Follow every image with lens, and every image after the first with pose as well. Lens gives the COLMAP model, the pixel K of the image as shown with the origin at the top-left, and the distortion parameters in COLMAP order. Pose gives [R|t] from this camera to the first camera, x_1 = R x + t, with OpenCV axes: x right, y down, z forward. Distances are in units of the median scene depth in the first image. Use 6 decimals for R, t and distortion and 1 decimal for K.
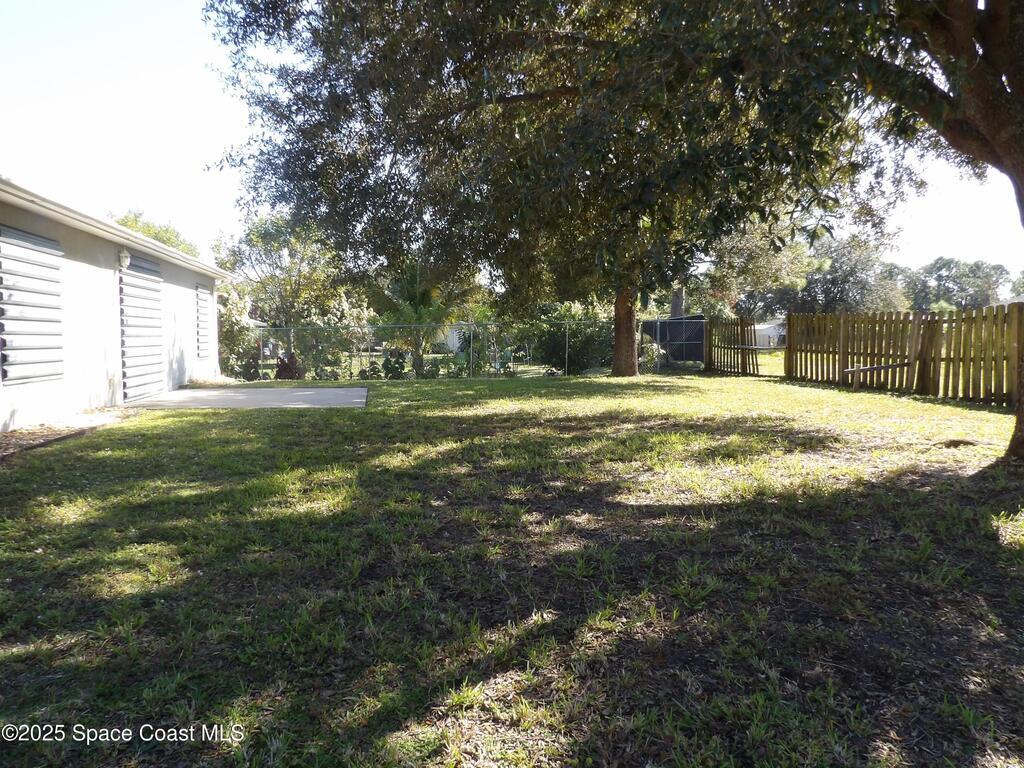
lens RADIAL K [[720.8, 0, 512.1], [0, 720.8, 379.9], [0, 0, 1]] dist [-0.009397, 0.000227]
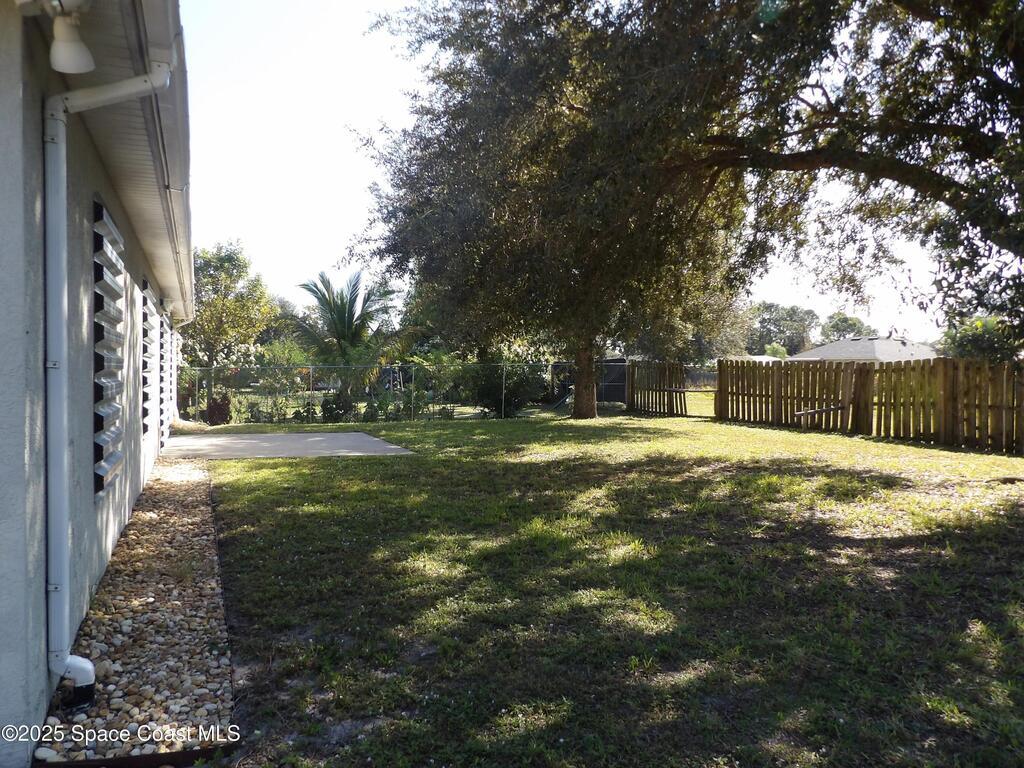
lens RADIAL K [[720.8, 0, 514.3], [0, 720.8, 384.2], [0, 0, 1]] dist [-0.009397, 0.000227]
pose [[0.981209, 0.004106, 0.192902, -0.196567], [0.004357, 0.999047, -0.043429, -0.012064], [-0.192896, 0.043453, 0.980257, -0.029282]]
